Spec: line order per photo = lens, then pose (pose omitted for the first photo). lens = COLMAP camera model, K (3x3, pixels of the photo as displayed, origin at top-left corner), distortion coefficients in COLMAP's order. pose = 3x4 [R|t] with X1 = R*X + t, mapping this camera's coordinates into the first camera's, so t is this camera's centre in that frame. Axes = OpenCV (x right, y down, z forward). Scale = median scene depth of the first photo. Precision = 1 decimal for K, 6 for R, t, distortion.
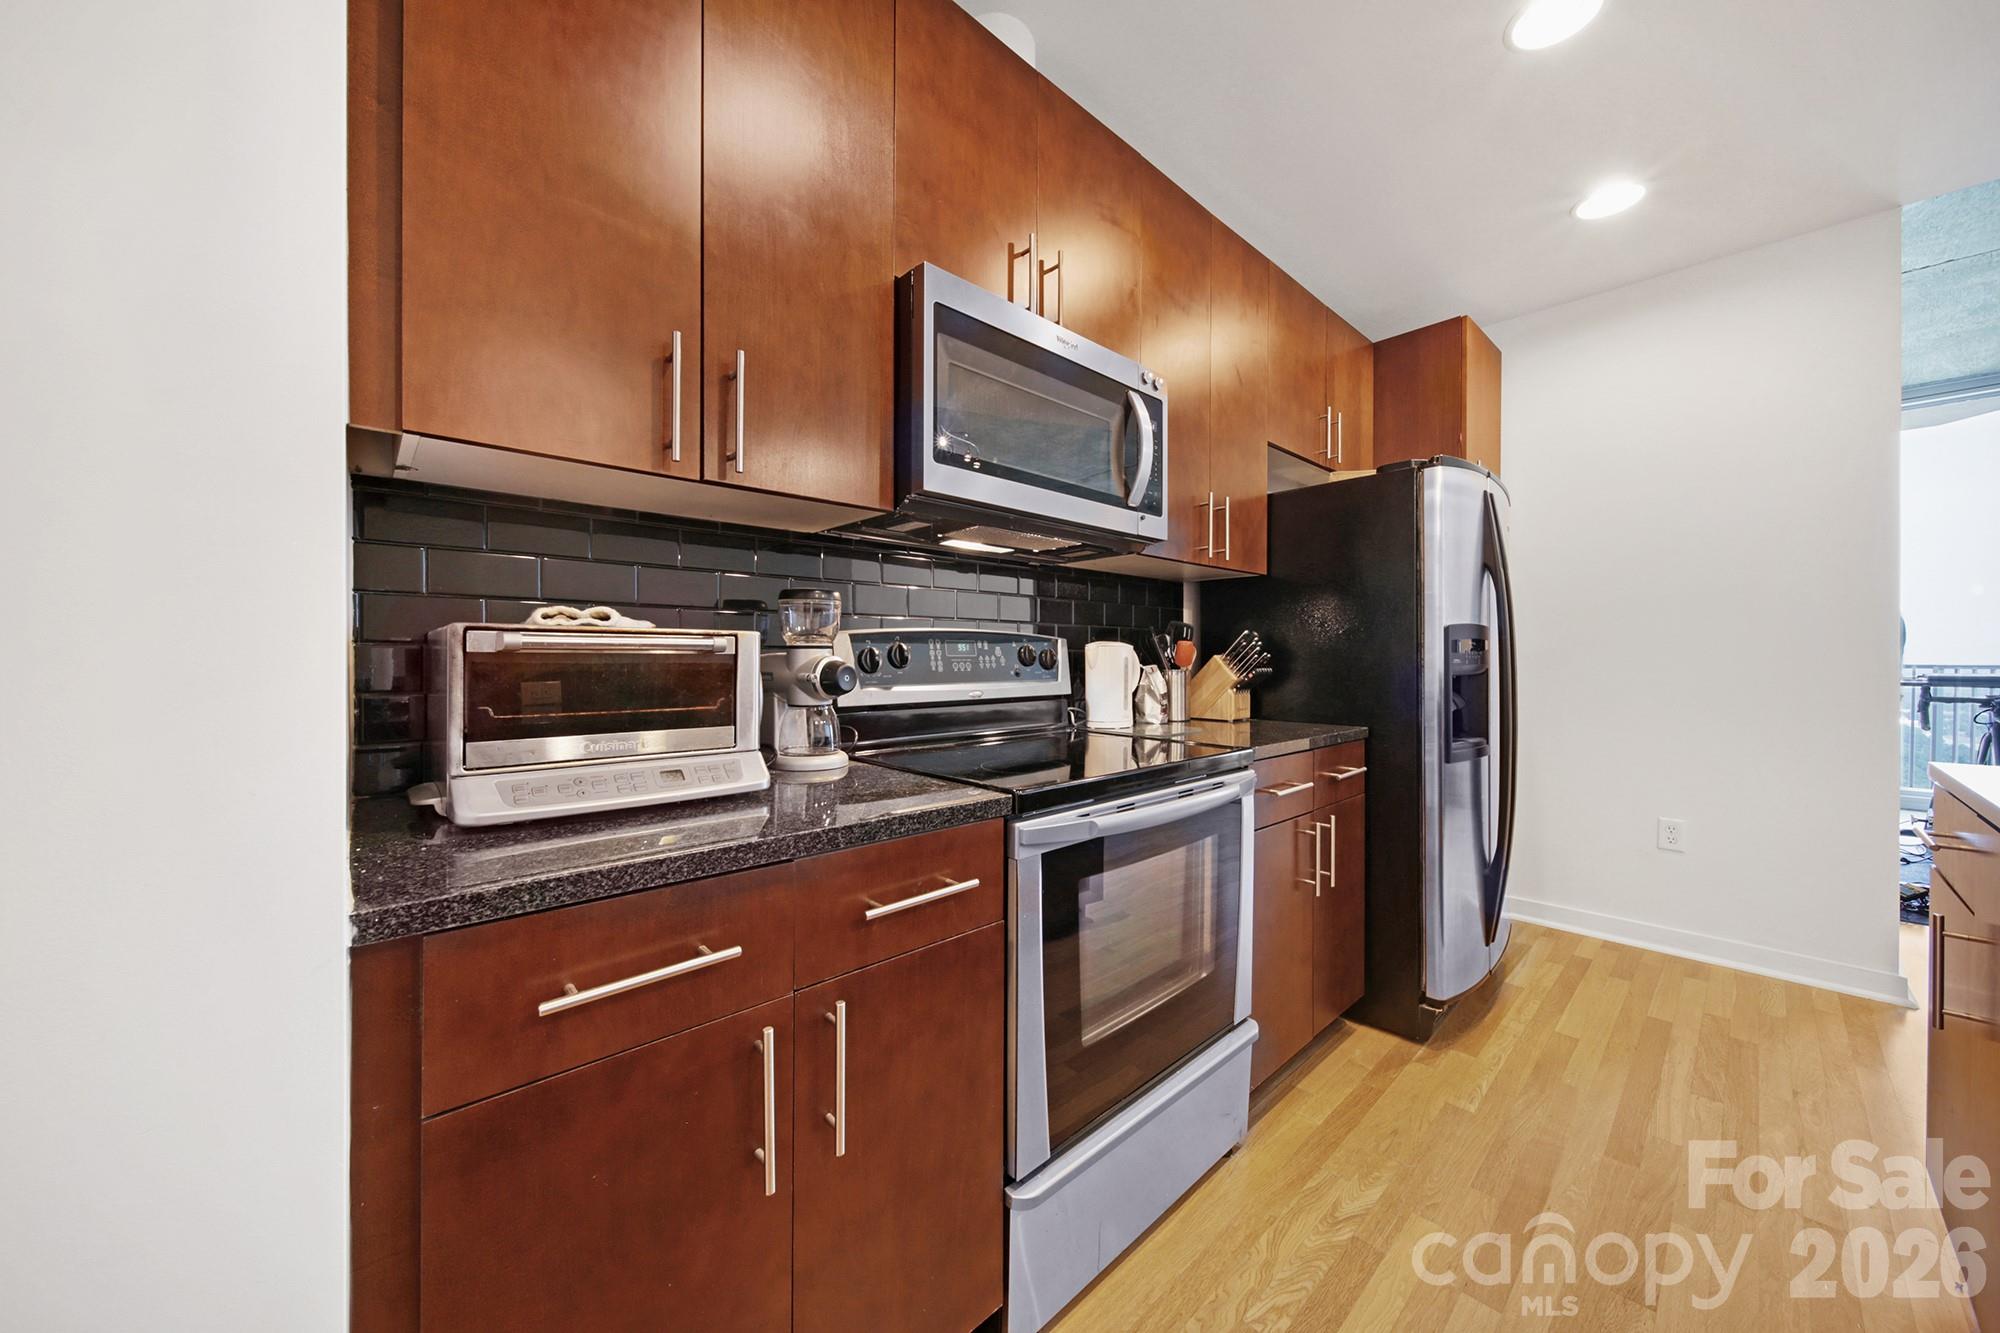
lens RADIAL K [[704.1, 0, 999.8], [0, 704.1, 661.9], [0, 0, 1]] dist [0.006496, -0.003423]
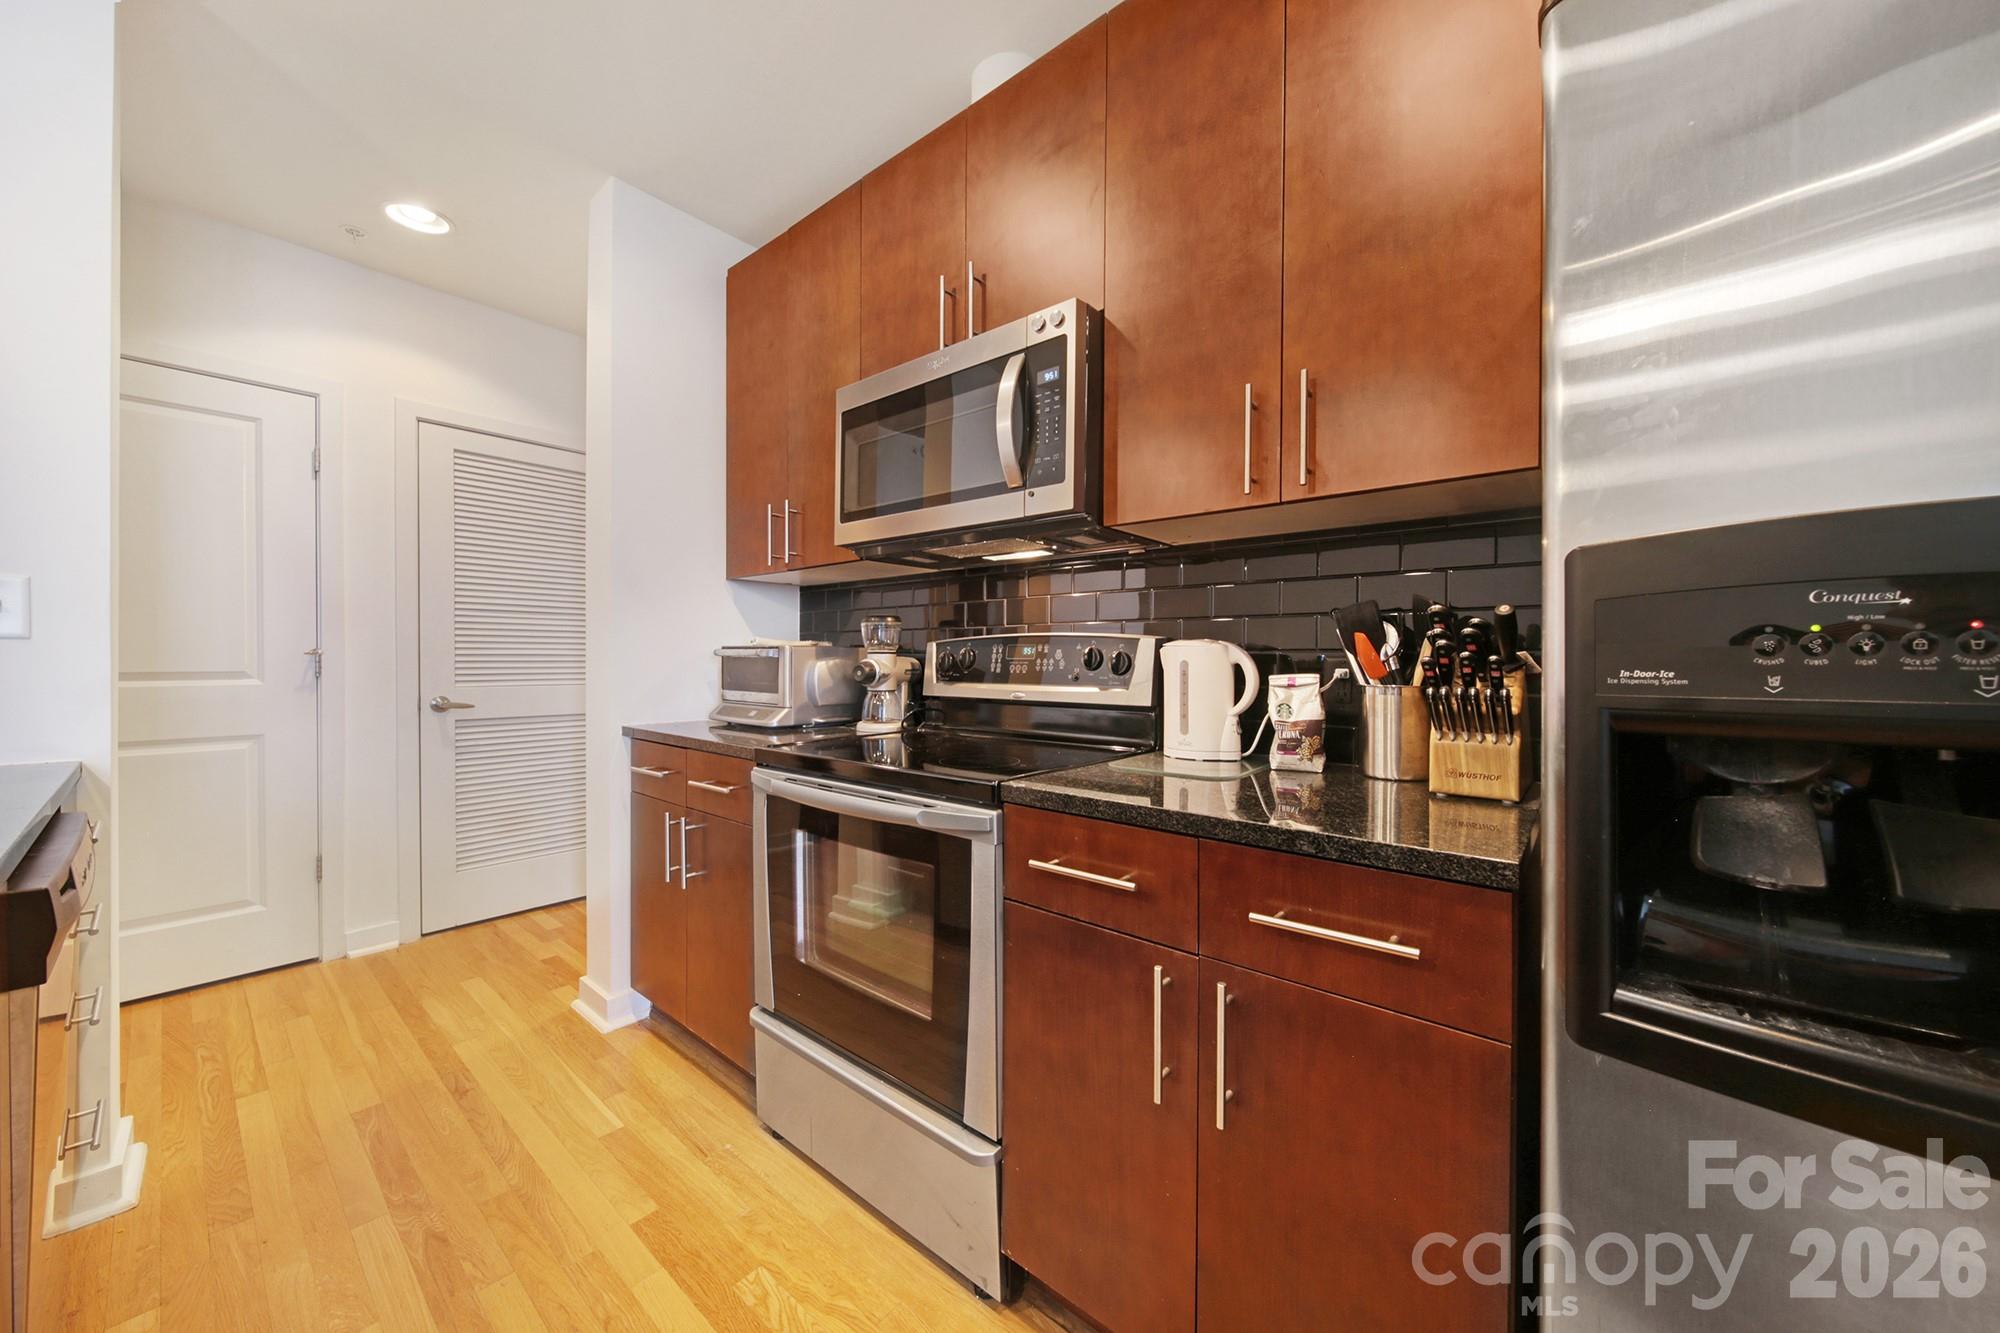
lens RADIAL K [[703.6, 0, 1000.7], [0, 703.6, 661.0], [0, 0, 1]] dist [-0.001083, -0.000790]
pose [[0.123323, 0.001379, -0.992366, 0.939232], [-0.008660, 0.999962, 0.000313, -0.004981], [0.992329, 0.008556, 0.123330, 0.784790]]
